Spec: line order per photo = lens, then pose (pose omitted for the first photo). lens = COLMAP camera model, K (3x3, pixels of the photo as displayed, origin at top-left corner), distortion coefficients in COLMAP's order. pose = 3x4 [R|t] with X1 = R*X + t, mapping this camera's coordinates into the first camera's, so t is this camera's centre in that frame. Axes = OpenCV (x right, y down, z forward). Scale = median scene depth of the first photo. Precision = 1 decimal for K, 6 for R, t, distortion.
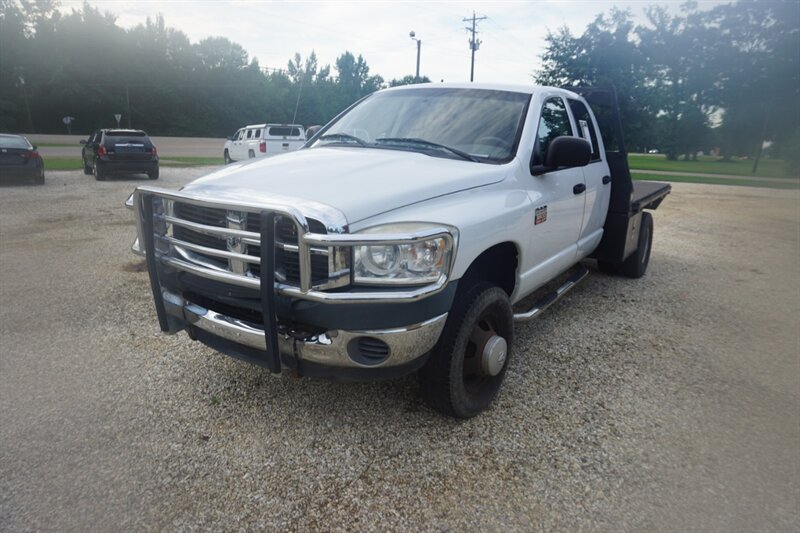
lens RADIAL K [[535.7, 0, 400.0], [0, 535.7, 266.5], [0, 0, 1]] dist [-0.044358, 0.029048]
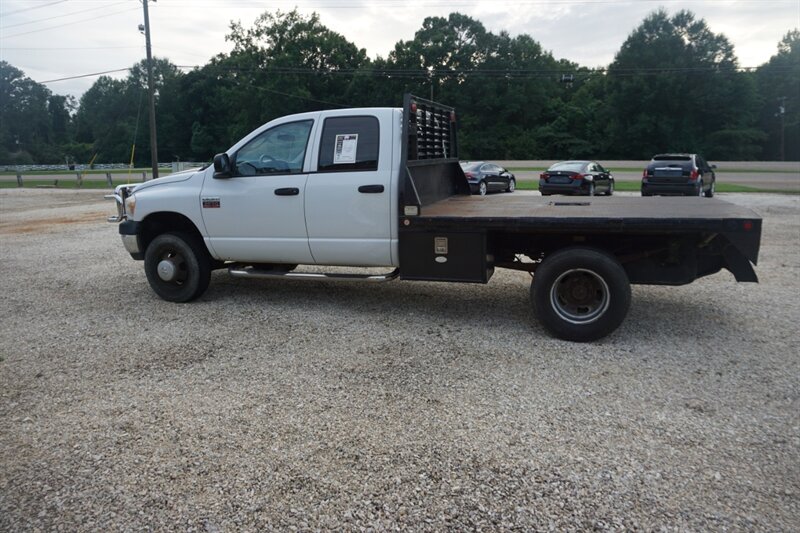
lens RADIAL K [[544.3, 0, 400.0], [0, 544.3, 266.5], [0, 0, 1]] dist [-0.062440, 0.032695]
pose [[0.271401, 0.154871, -0.949924, 0.145055], [-0.205859, 0.973470, 0.099894, -0.013697], [0.940193, 0.168439, 0.296082, 0.079016]]
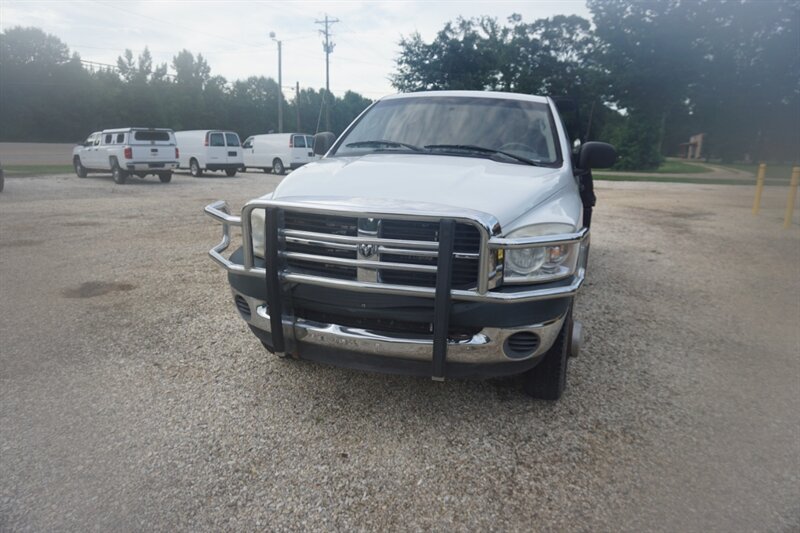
lens RADIAL K [[535.0, 0, 400.0], [0, 535.0, 266.5], [0, 0, 1]] dist [-0.052074, 0.046235]
pose [[0.960483, -0.072413, 0.268753, -0.030090], [0.072991, 0.997302, 0.007856, -0.001369], [-0.268597, 0.012071, 0.963177, 0.001629]]
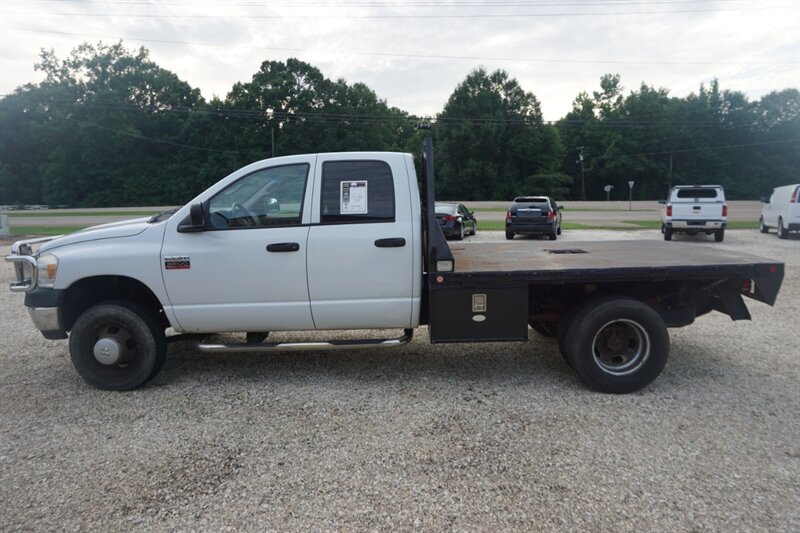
lens RADIAL K [[536.7, 0, 400.0], [0, 536.7, 266.5], [0, 0, 1]] dist [-0.052494, 0.041610]
pose [[0.546397, 0.069498, -0.834638, 0.118768], [-0.168147, 0.985363, -0.028029, -0.010277], [0.820474, 0.155657, 0.550085, 0.053512]]
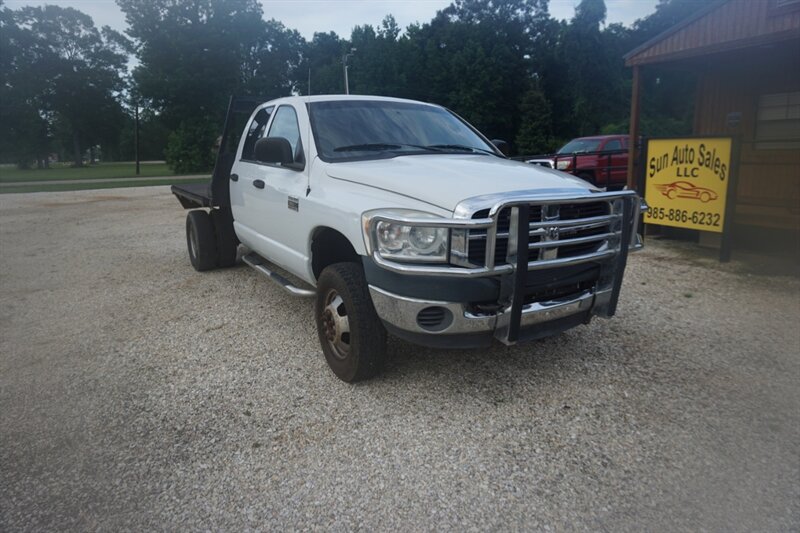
lens RADIAL K [[536.7, 0, 400.0], [0, 536.7, 266.5], [0, 0, 1]] dist [-0.052494, 0.041610]
pose [[0.426809, -0.231394, 0.874237, -0.086433], [0.240061, 0.961019, 0.137164, -0.012638], [-0.871897, 0.151328, 0.465720, 0.043468]]
